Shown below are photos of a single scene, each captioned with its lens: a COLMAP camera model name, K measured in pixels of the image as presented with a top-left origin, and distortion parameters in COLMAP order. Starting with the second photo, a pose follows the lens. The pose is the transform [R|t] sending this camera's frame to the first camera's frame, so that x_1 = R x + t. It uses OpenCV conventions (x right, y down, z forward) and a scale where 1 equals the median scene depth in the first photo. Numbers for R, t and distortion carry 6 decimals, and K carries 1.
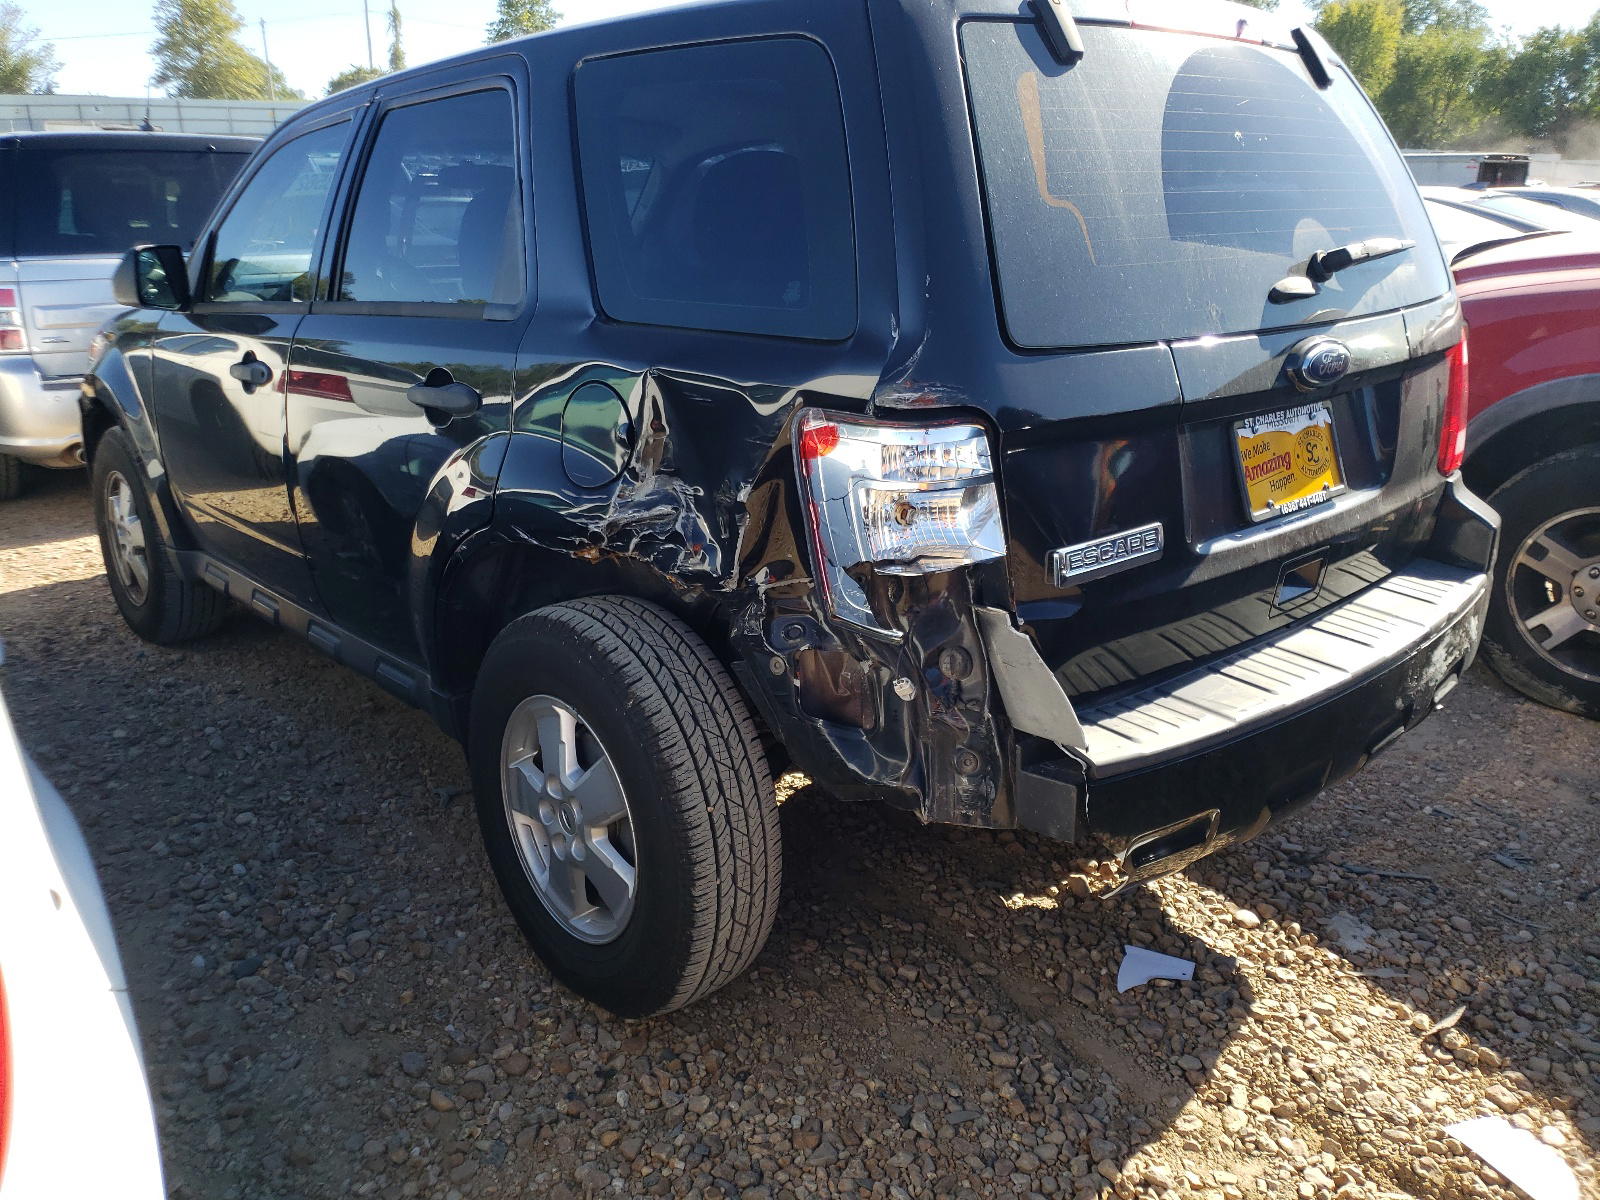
lens RADIAL K [[1220.5, 0, 800.0], [0, 1220.5, 600.0], [0, 0, 1]] dist [0.028772, 0.003679]
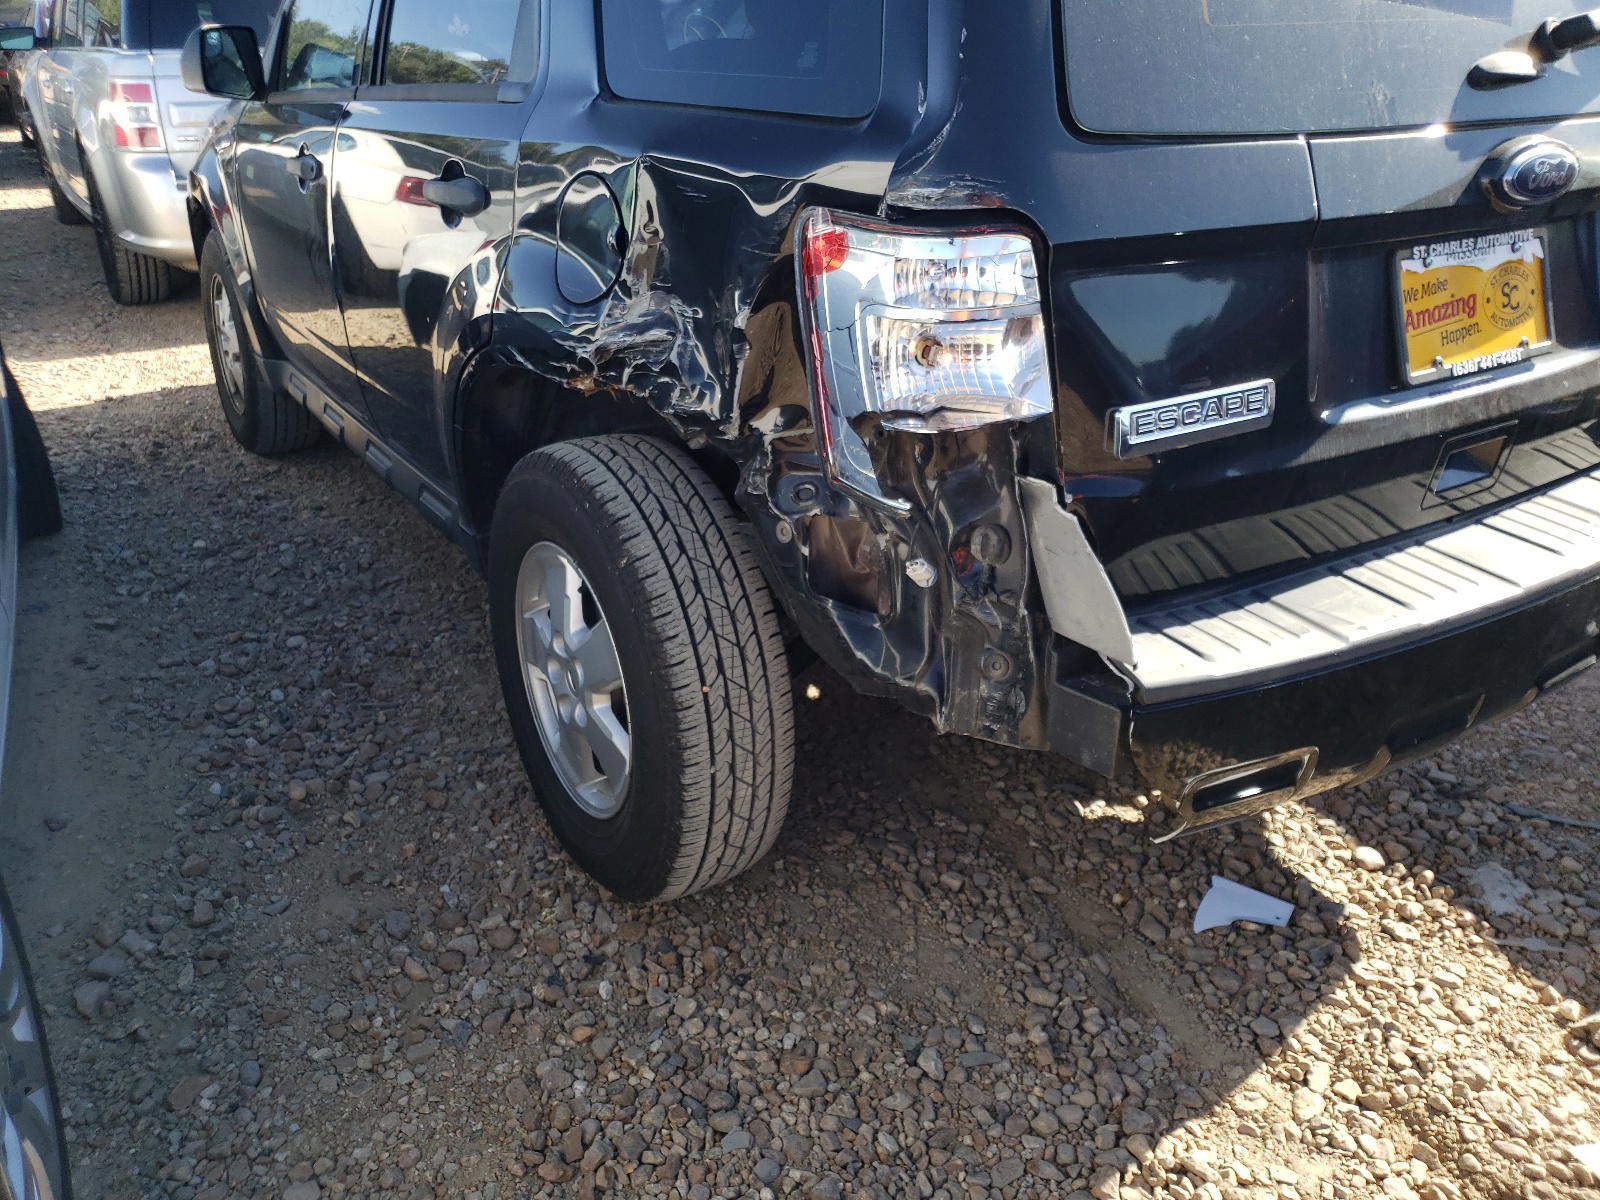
lens RADIAL K [[1216.6, 0, 800.1], [0, 1216.6, 573.6], [0, 0, 1]] dist [0.022461, 0.002895]
pose [[0.986570, 0.072659, -0.146289, 0.107113], [-0.055951, 0.991759, 0.115254, -0.012228], [0.153457, -0.105521, 0.982505, 0.164931]]
